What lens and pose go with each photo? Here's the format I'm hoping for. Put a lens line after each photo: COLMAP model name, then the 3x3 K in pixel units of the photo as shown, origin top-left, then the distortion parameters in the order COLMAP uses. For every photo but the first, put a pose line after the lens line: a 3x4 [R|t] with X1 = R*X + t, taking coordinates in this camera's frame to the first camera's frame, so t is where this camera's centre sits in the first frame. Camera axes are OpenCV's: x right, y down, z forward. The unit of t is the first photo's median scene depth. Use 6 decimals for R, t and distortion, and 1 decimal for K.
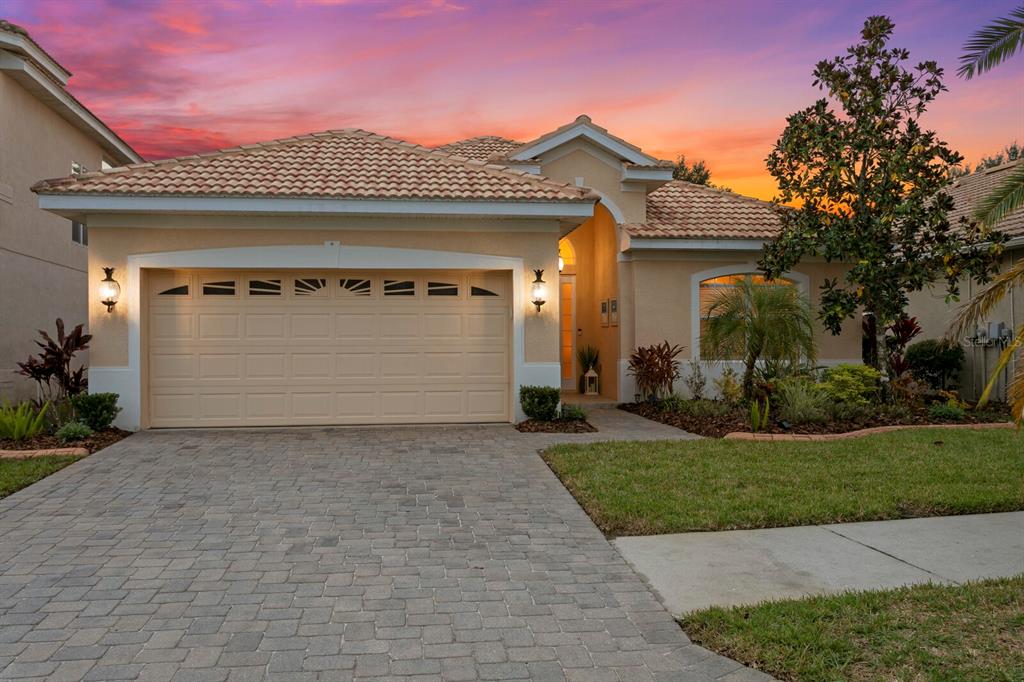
lens RADIAL K [[792.9, 0, 511.2], [0, 792.9, 345.9], [0, 0, 1]] dist [0.011757, -0.000191]
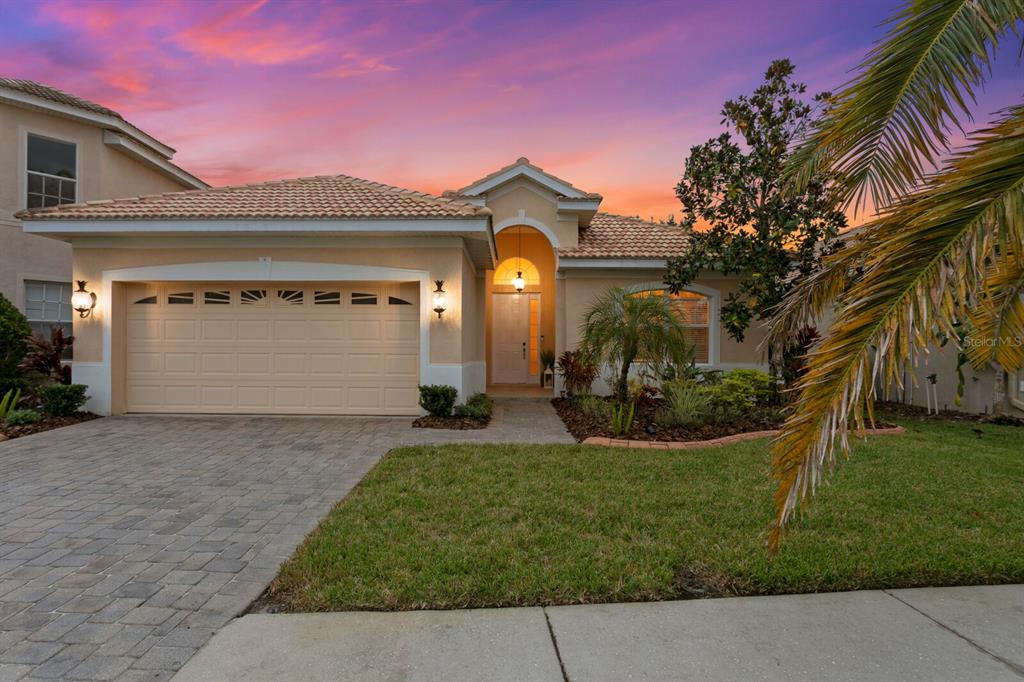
lens RADIAL K [[507.8, 0, 510.0], [0, 507.8, 348.7], [0, 0, 1]] dist [-0.011199, 0.004059]
pose [[0.991099, 0.010819, -0.132685, 0.221788], [-0.010565, 0.999941, 0.002622, -0.003172], [0.132705, -0.001197, 0.991155, 0.295223]]
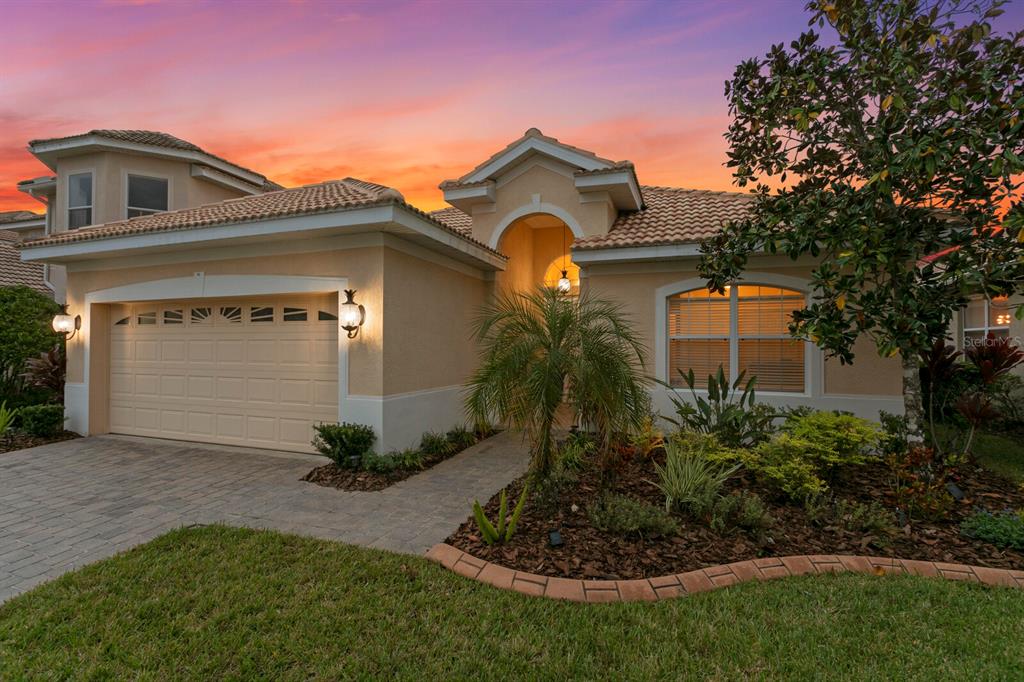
lens RADIAL K [[482.9, 0, 508.7], [0, 482.9, 339.7], [0, 0, 1]] dist [0.000656, 0.002447]
pose [[0.887445, 0.001157, -0.460912, 0.419661], [-0.006844, 0.999920, -0.010667, -0.035689], [0.460862, 0.012621, 0.887382, 0.591672]]
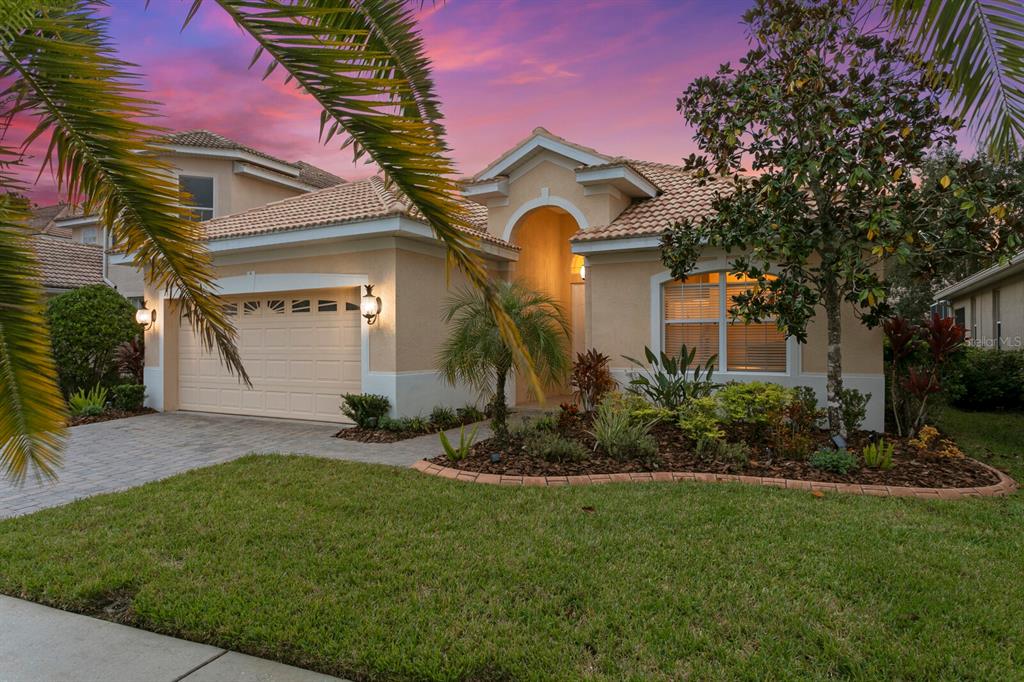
lens RADIAL K [[613.9, 0, 509.9], [0, 613.9, 337.1], [0, 0, 1]] dist [-0.004575, 0.001997]
pose [[0.815301, -0.003963, -0.579023, 0.645468], [0.000415, 0.999980, -0.006260, -0.020009], [0.579037, 0.004863, 0.815287, 0.423840]]
